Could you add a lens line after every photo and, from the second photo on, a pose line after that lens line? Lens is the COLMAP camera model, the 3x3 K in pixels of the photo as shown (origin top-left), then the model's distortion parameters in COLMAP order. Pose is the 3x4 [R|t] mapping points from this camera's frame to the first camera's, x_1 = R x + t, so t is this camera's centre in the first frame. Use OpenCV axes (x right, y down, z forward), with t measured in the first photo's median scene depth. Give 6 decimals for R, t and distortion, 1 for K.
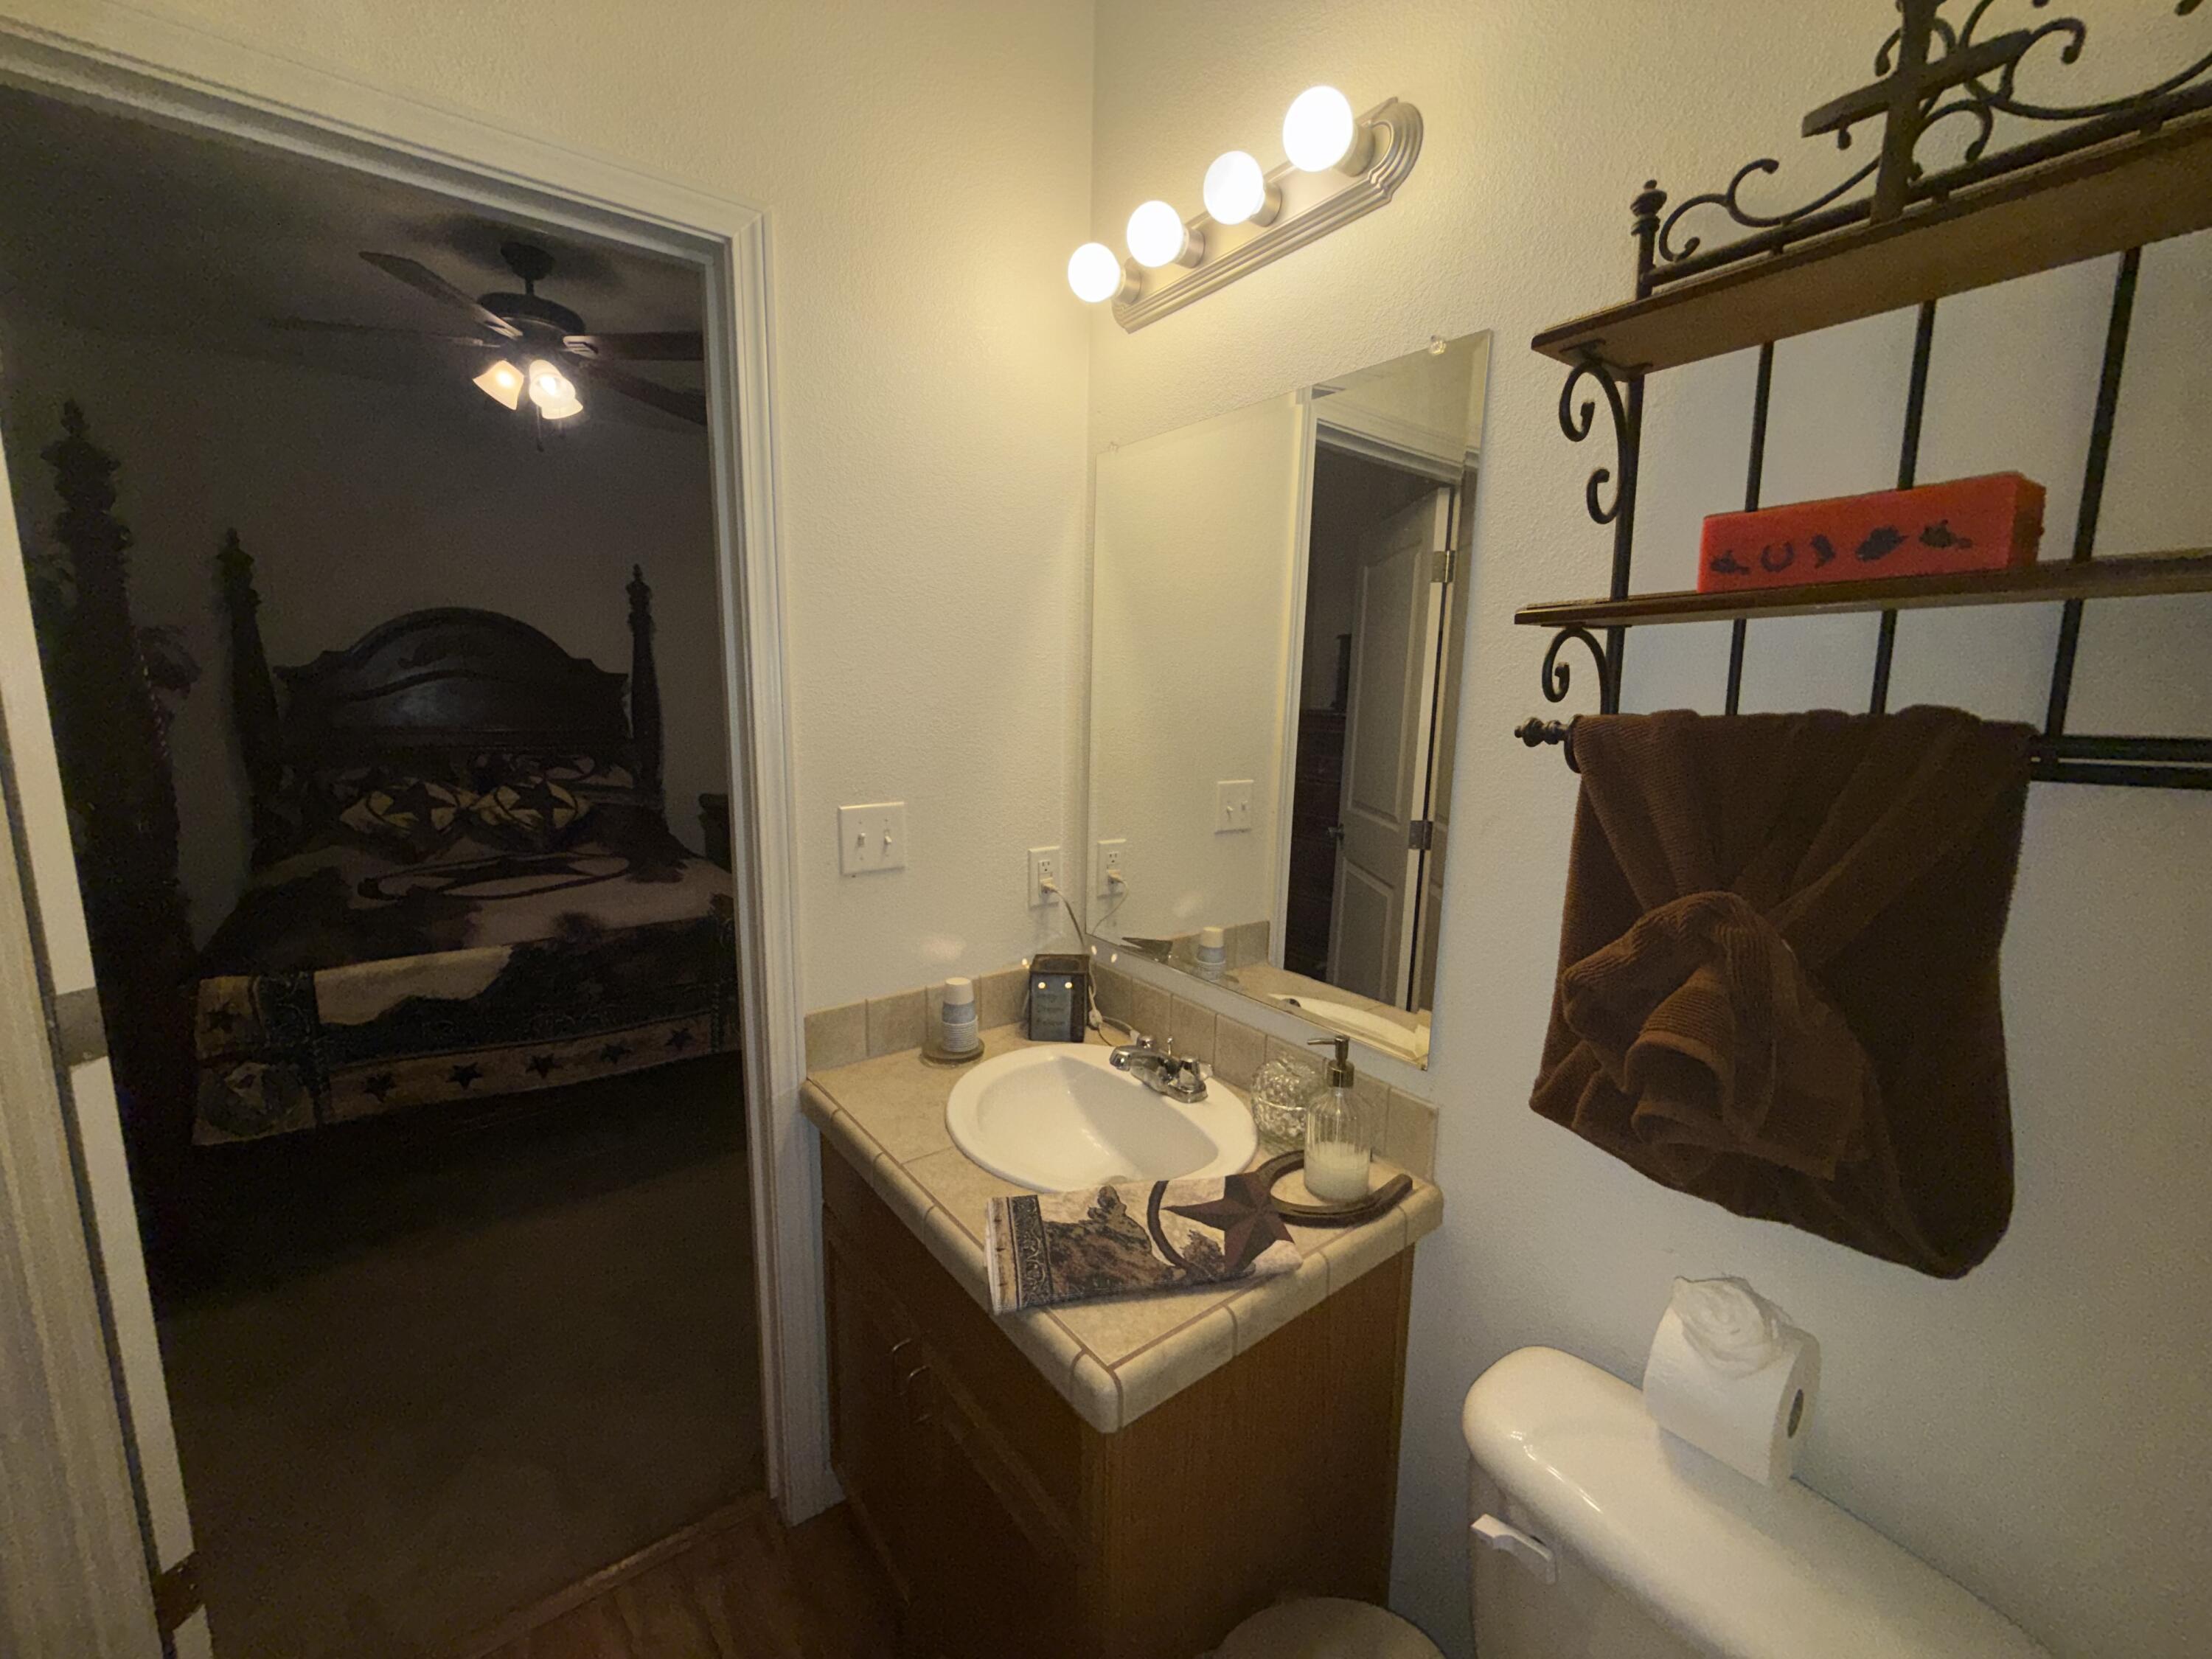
lens RADIAL K [[886.7, 0, 1111.9], [0, 886.7, 833.4], [0, 0, 1]] dist [-0.000454, 0.000591]
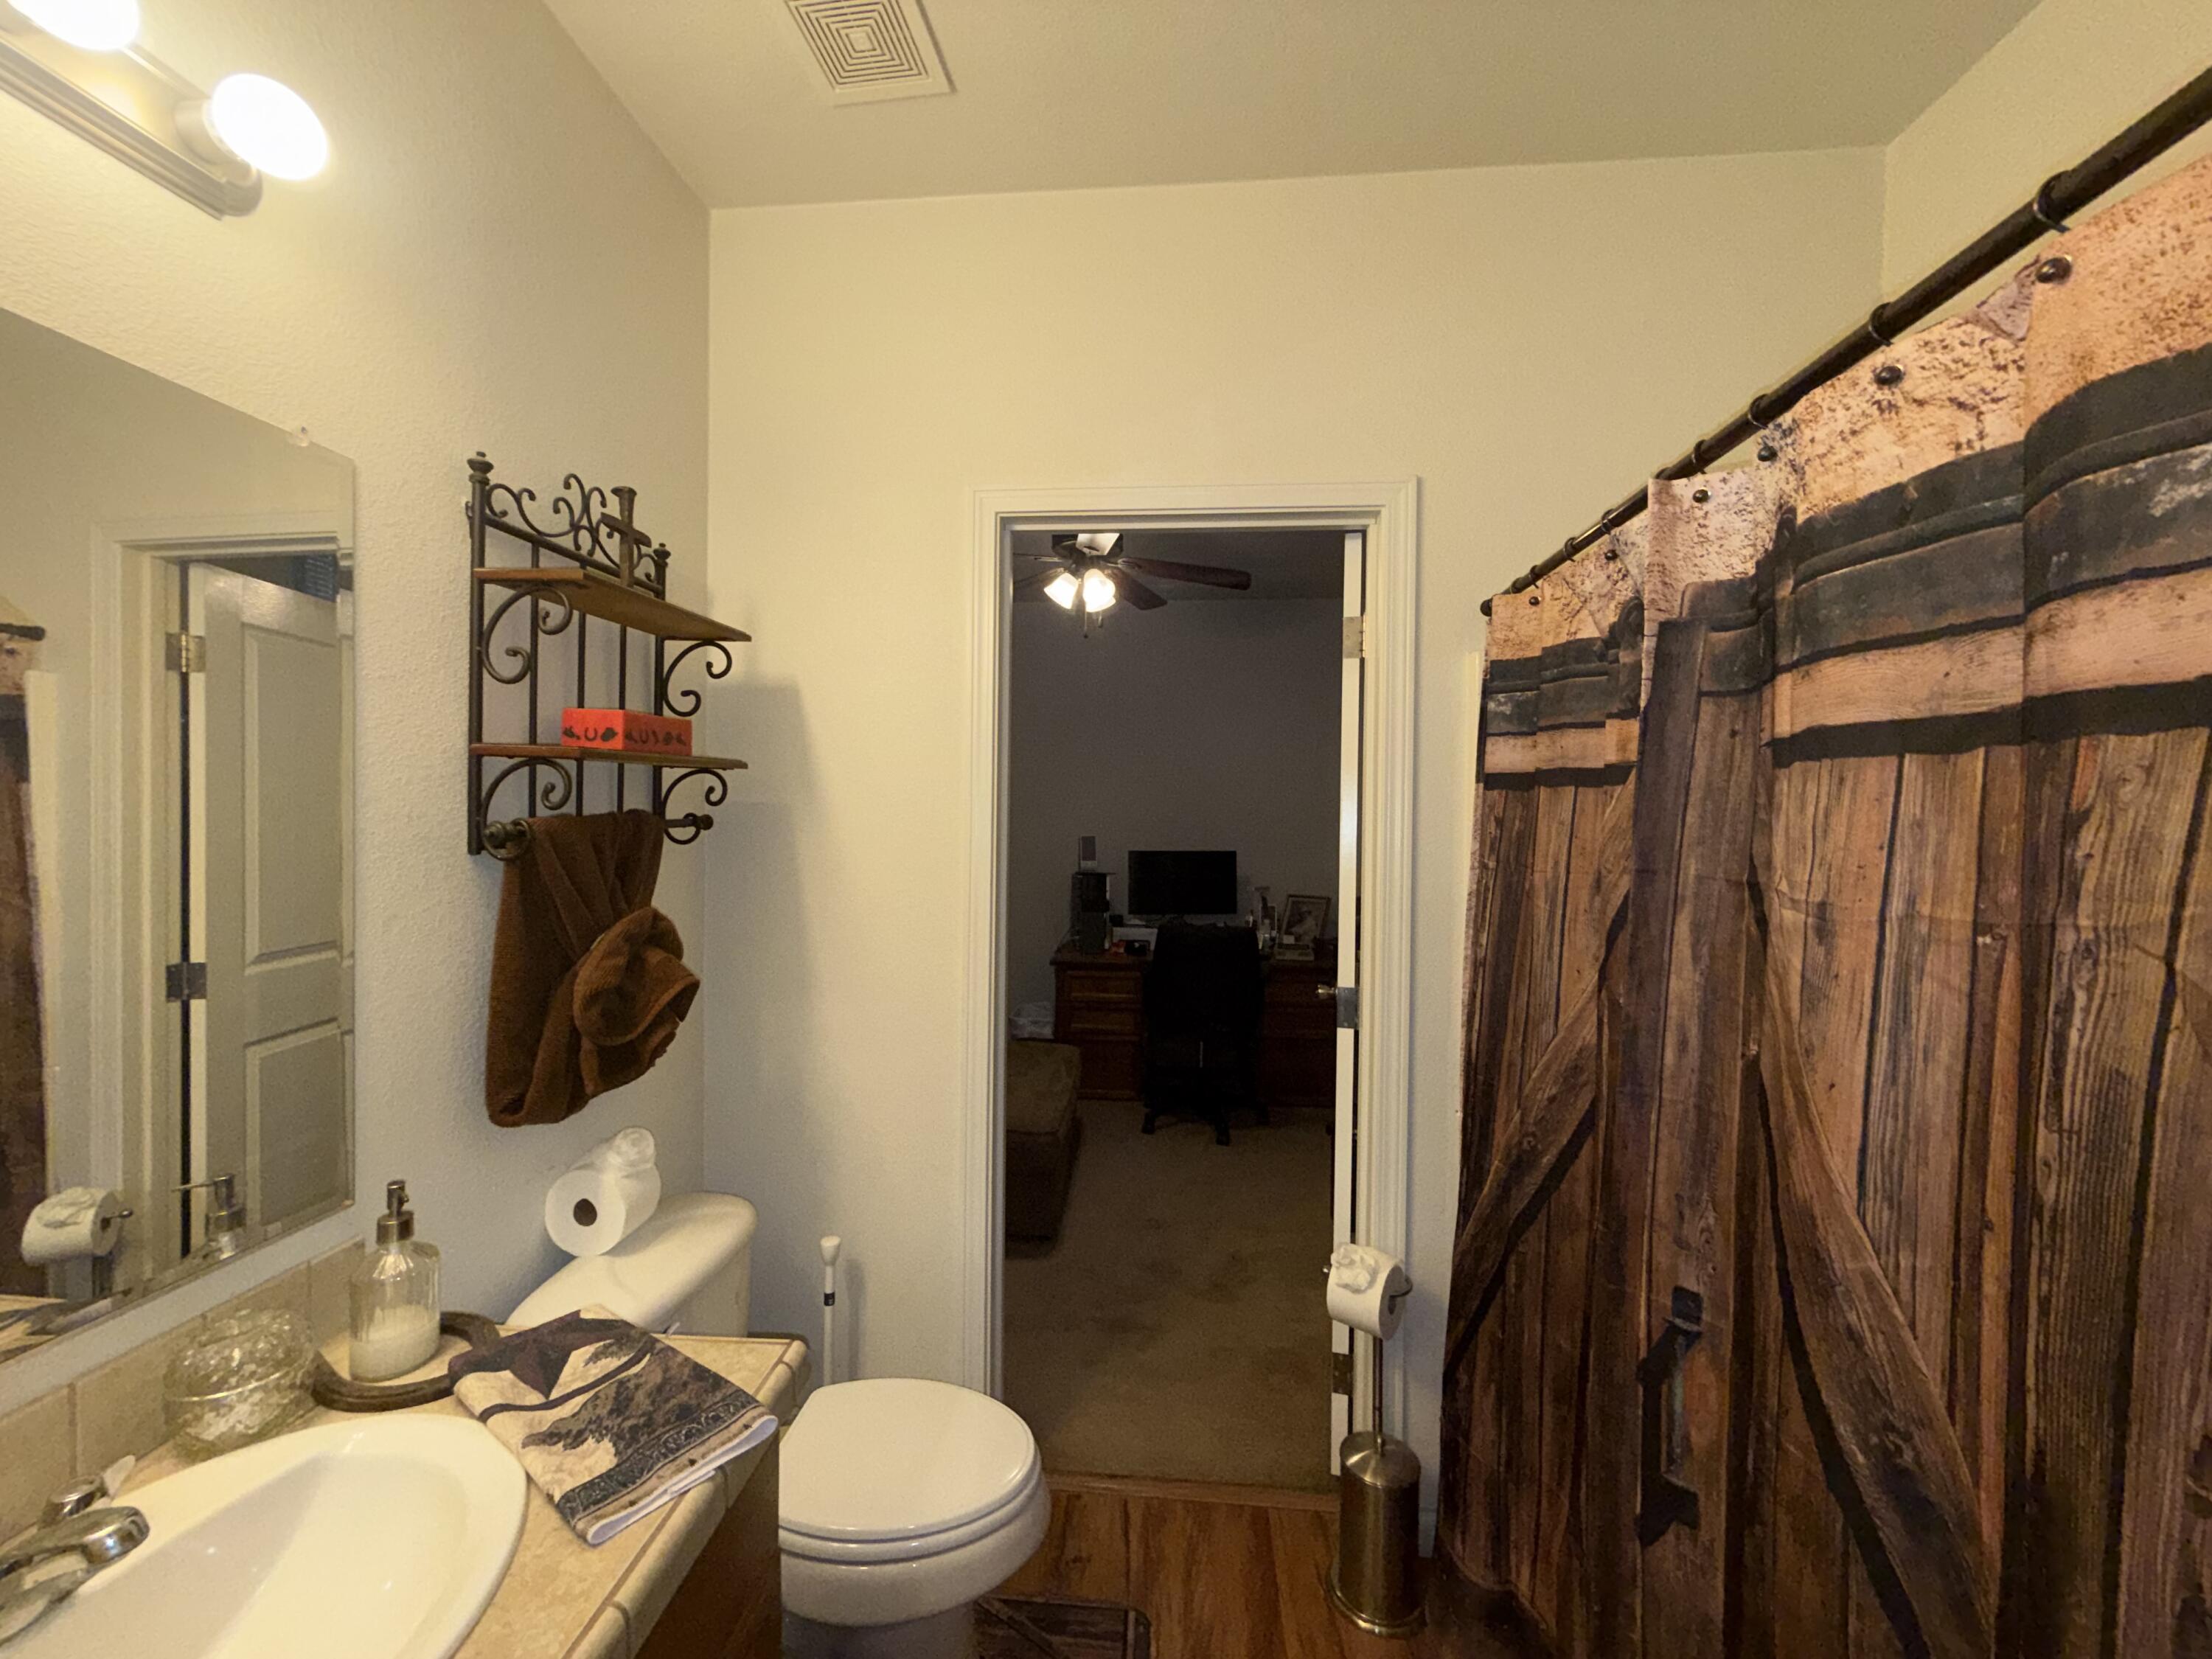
lens RADIAL K [[886.7, 0, 1101.7], [0, 886.7, 833.2], [0, 0, 1]] dist [-0.000454, 0.000591]
pose [[-0.739984, -0.030777, 0.671920, -0.971869], [0.092443, 0.984820, 0.146917, -0.206238], [-0.666242, 0.170831, -0.725905, 1.268114]]
